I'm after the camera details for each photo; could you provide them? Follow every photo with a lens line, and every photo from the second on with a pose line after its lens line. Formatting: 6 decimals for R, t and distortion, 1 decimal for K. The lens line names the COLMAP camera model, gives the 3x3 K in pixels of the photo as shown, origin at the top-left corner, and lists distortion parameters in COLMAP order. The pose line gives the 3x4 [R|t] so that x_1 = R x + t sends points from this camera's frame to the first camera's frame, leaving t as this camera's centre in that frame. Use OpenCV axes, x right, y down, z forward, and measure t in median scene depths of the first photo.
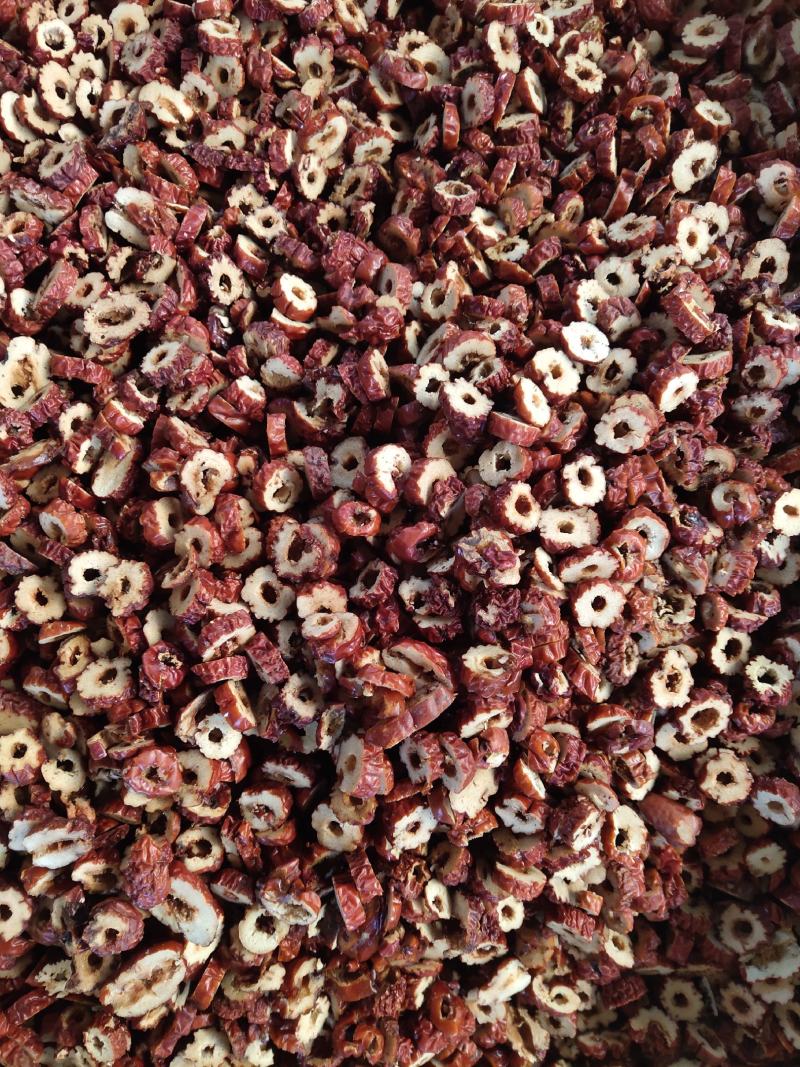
lens RADIAL K [[891.2, 0, 381.6], [0, 891.2, 543.1], [0, 0, 1]] dist [0.021070, -0.010505]
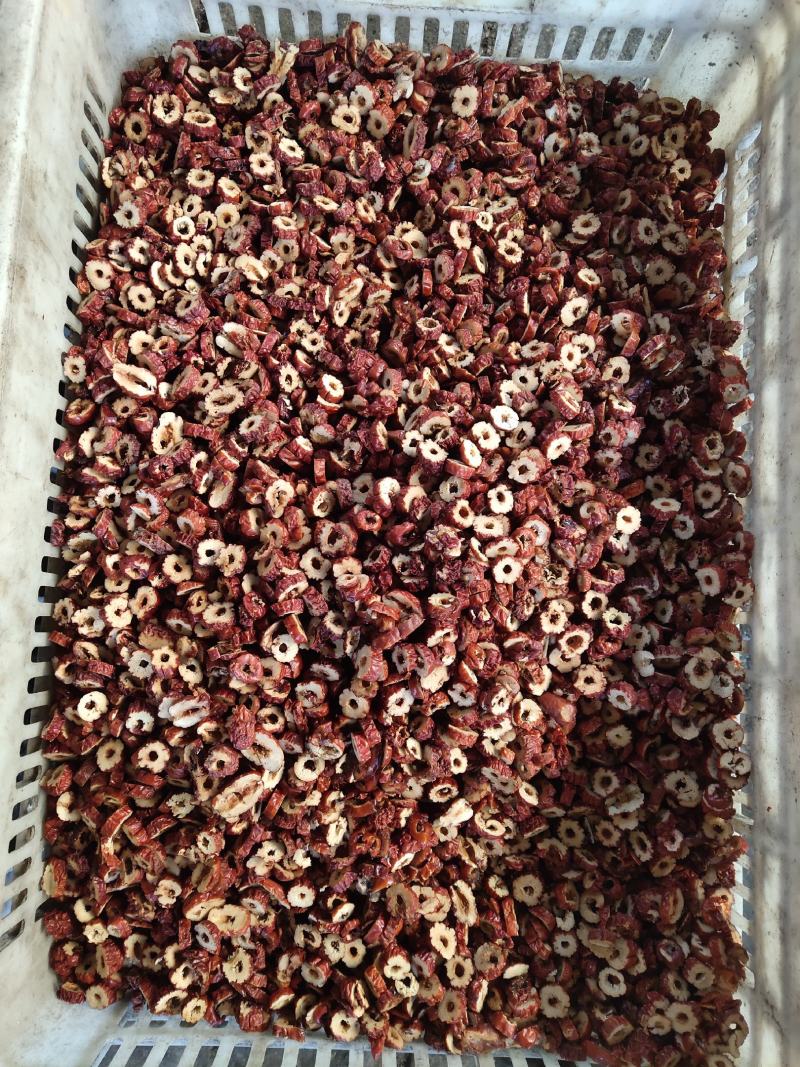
lens RADIAL K [[899.6, 0, 358.6], [0, 899.6, 536.5], [0, 0, 1]] dist [-0.009489, -0.005744]
pose [[0.999696, 0.009388, -0.022807, -0.005859], [-0.010545, 0.998634, -0.051183, 0.085054], [0.022296, 0.051408, 0.998429, -0.667034]]
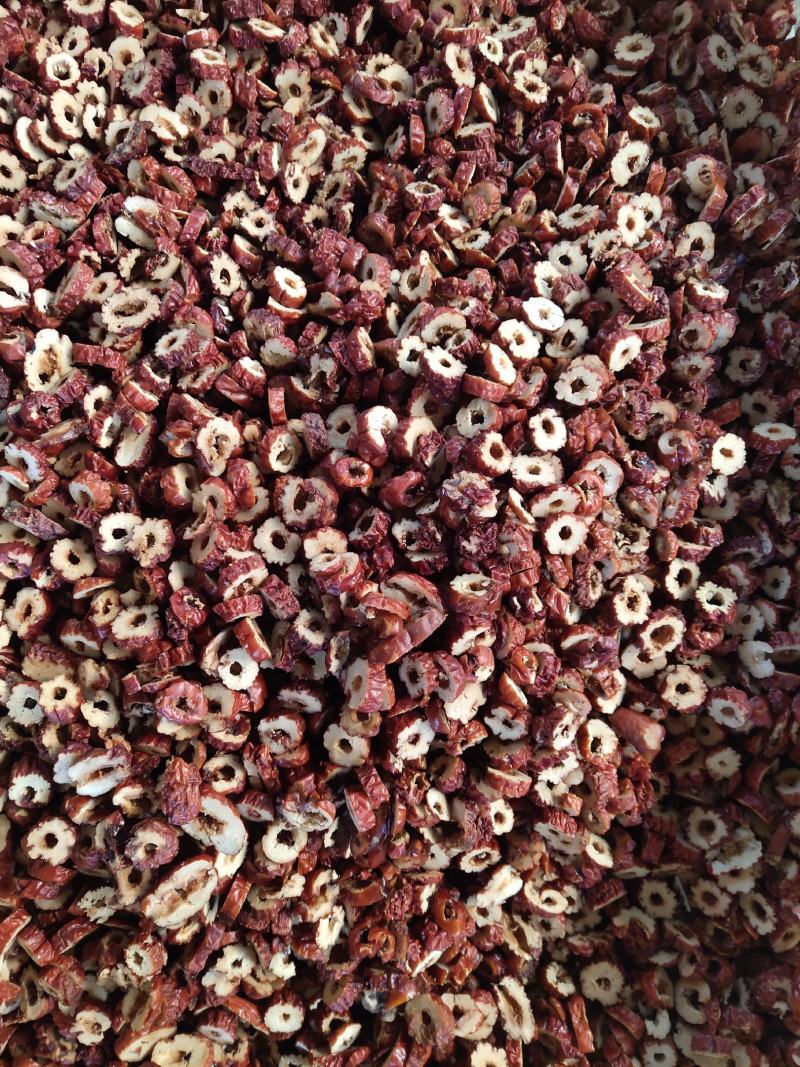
lens RADIAL K [[891.2, 0, 381.6], [0, 891.2, 543.1], [0, 0, 1]] dist [0.021070, -0.010505]
pose [[0.998615, -0.043233, 0.029981, -0.026596], [0.044052, 0.998659, -0.027214, 0.089579], [-0.028765, 0.028497, 0.999180, -0.133555]]
